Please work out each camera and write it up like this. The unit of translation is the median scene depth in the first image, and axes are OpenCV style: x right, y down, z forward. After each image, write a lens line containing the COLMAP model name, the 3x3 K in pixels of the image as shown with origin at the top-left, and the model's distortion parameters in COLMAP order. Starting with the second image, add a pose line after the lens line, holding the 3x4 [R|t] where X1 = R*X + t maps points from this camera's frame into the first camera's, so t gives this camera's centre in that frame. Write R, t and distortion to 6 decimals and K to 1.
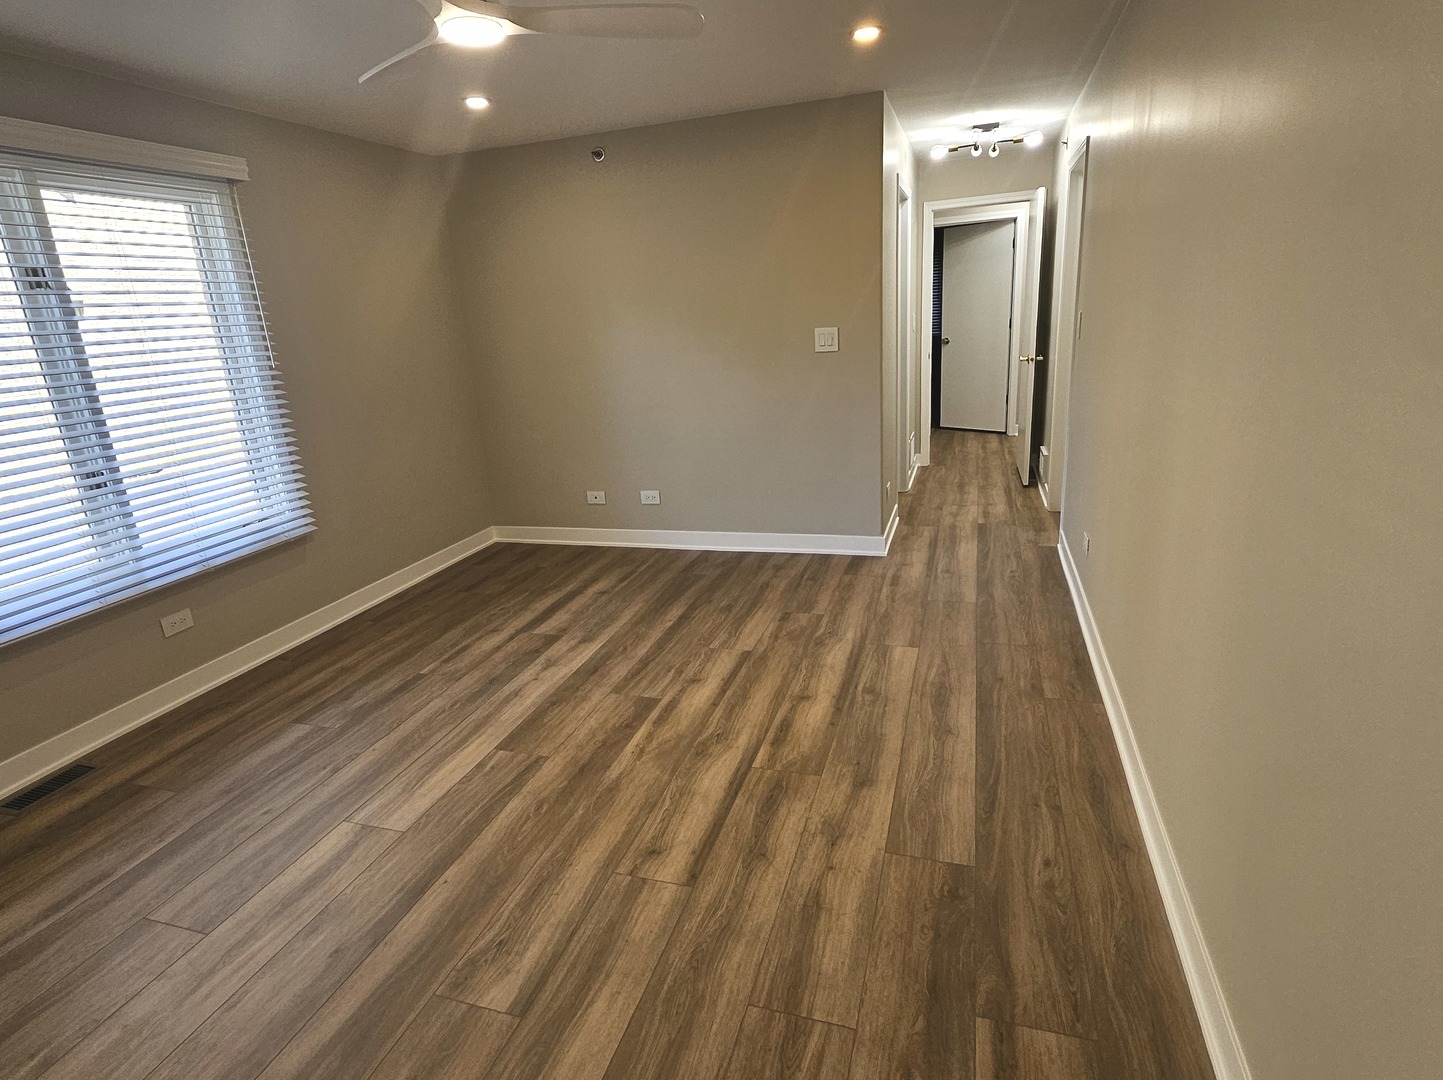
lens RADIAL K [[773.1, 0, 721.0], [0, 773.1, 526.2], [0, 0, 1]] dist [0.009962, -0.006823]
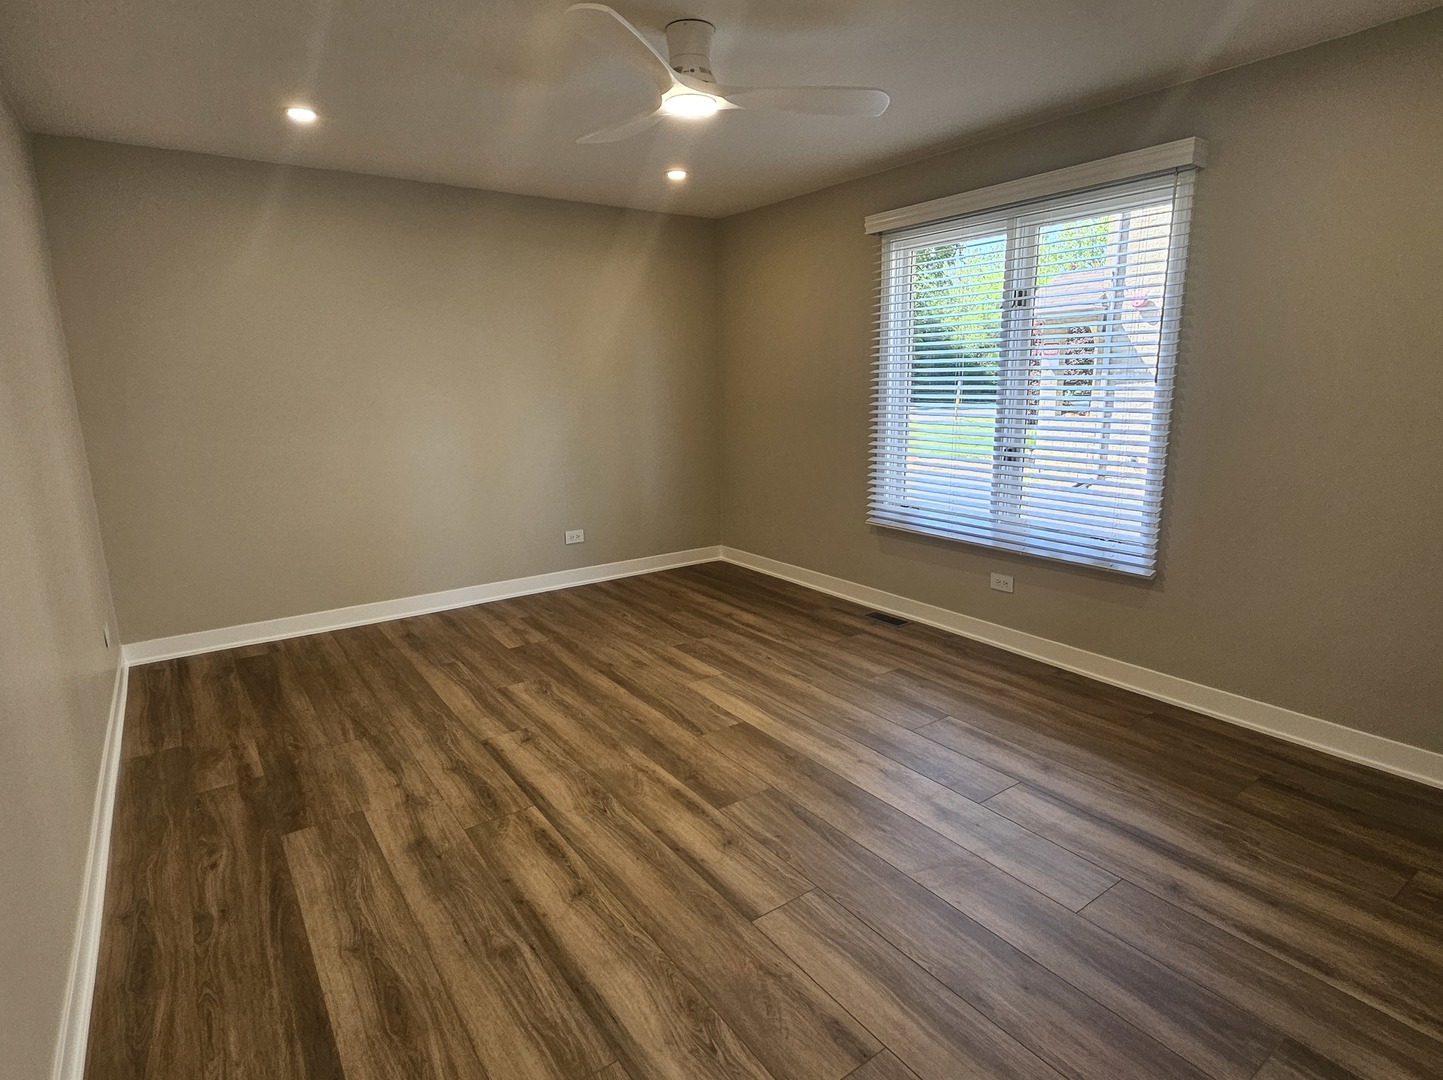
lens RADIAL K [[773.1, 0, 728.9], [0, 773.1, 539.6], [0, 0, 1]] dist [0.009962, -0.006823]
pose [[-0.593456, 0.239826, -0.768306, 0.584402], [-0.167142, 0.897044, 0.409115, -0.456132], [0.787321, 0.371208, -0.492271, 1.578191]]
